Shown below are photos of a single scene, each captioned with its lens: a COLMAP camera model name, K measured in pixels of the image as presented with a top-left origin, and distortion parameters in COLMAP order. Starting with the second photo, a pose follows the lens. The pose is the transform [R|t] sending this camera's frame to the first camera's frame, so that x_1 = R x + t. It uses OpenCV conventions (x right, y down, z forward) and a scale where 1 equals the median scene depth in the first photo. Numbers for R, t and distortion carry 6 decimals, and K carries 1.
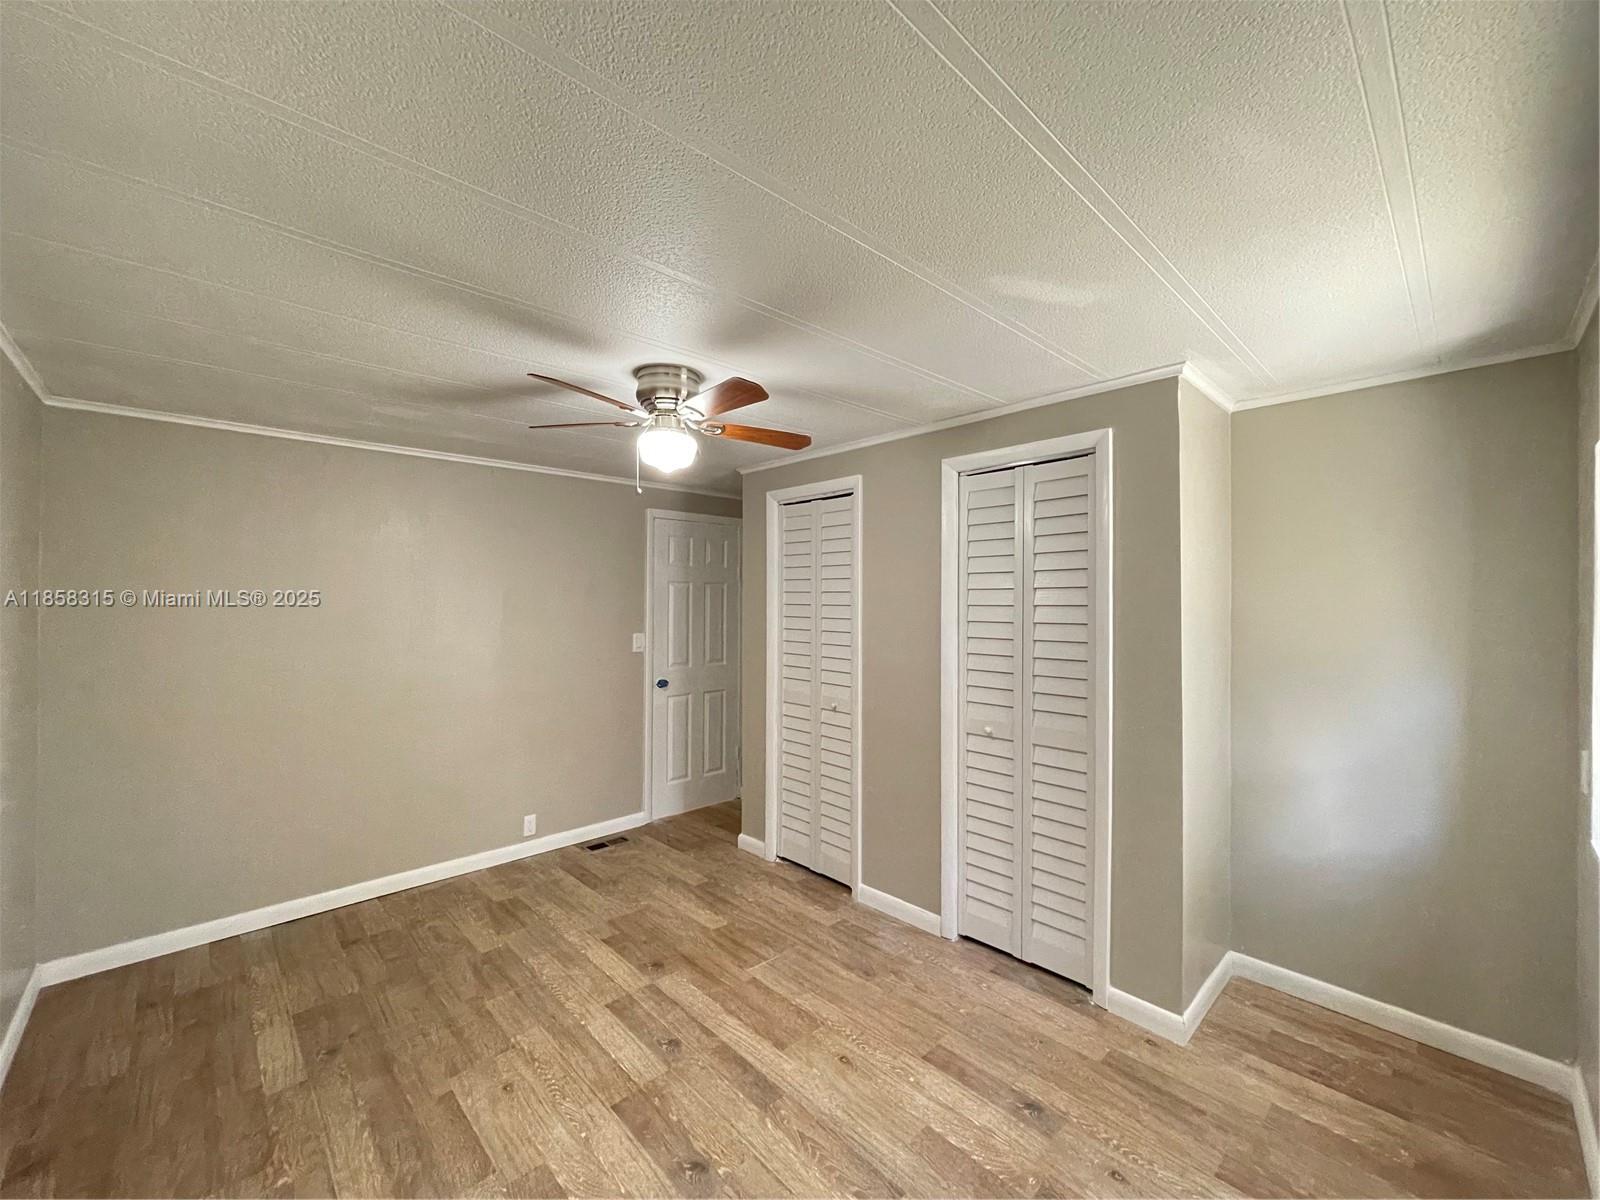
lens RADIAL K [[649.8, 0, 812.1], [0, 649.8, 597.7], [0, 0, 1]] dist [0.001192, 0.002508]
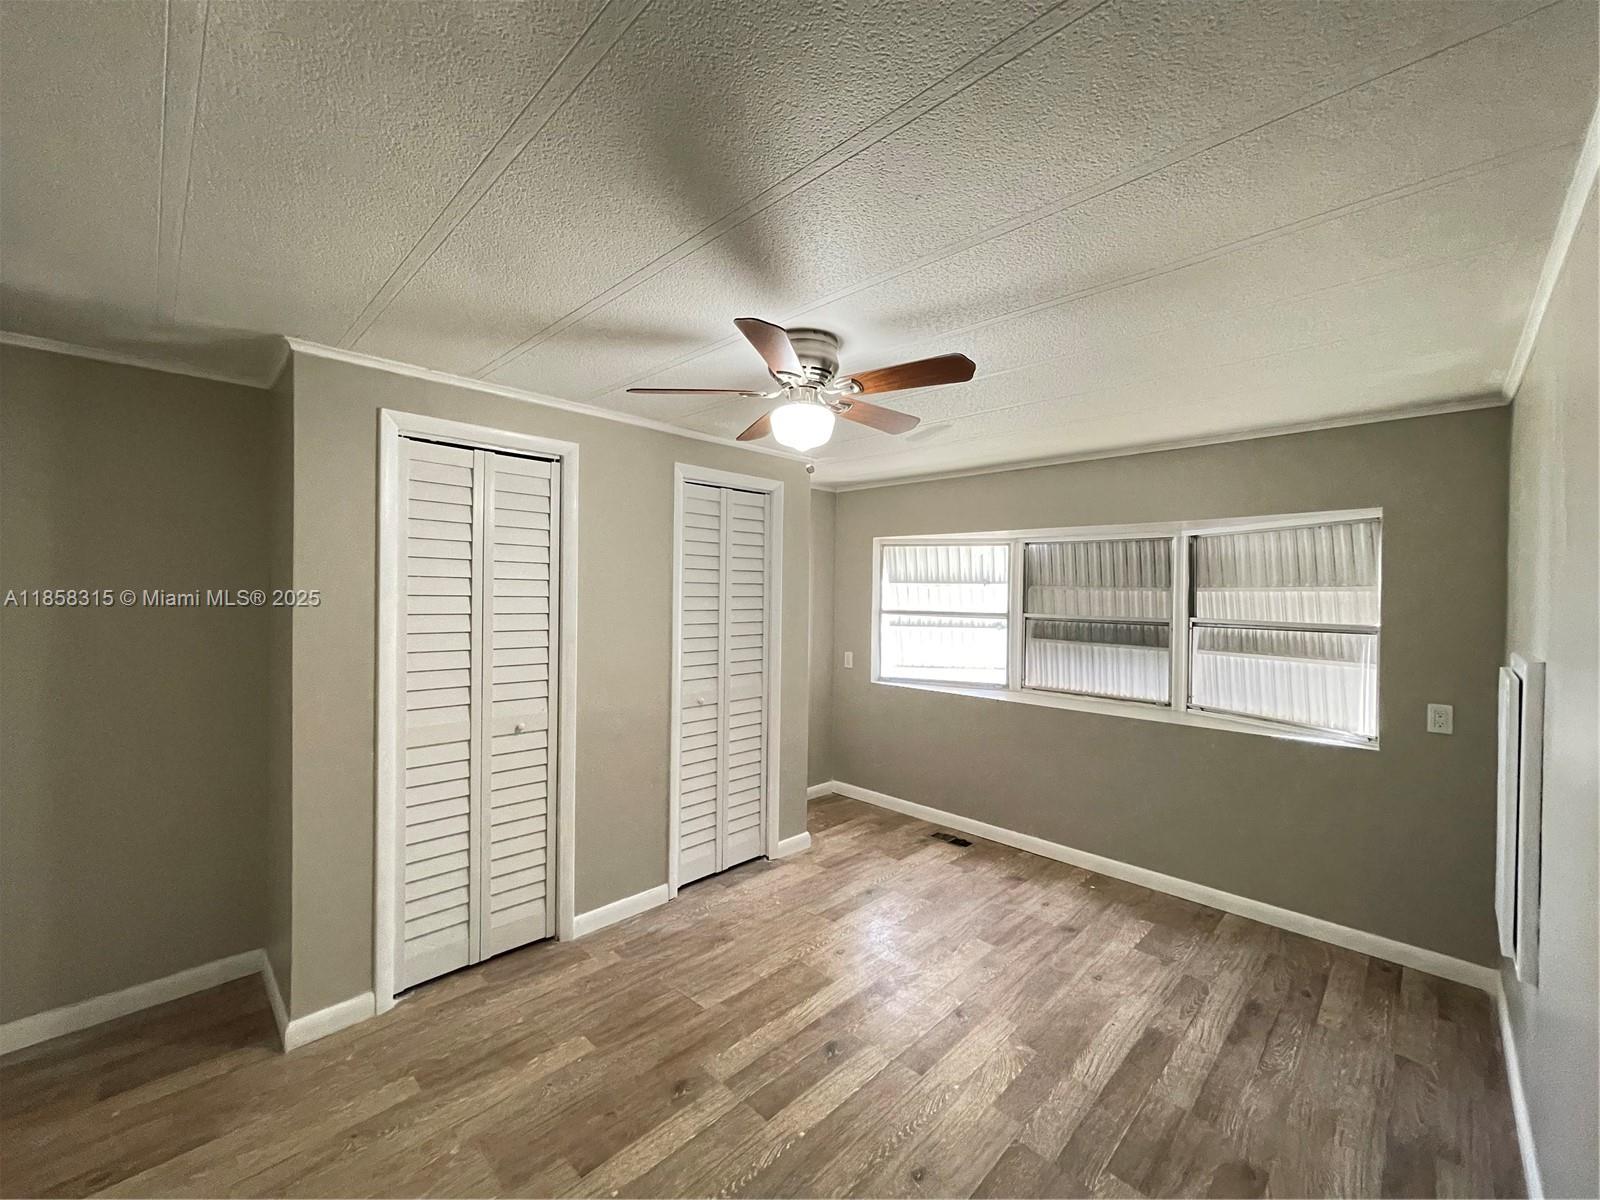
lens RADIAL K [[649.8, 0, 806.6], [0, 649.8, 591.9], [0, 0, 1]] dist [0.001192, 0.002508]
pose [[-0.029212, 0.001428, 0.999572, -0.988576], [-0.018830, 0.999821, -0.001979, 0.003146], [-0.999396, -0.018880, -0.029180, 0.895894]]
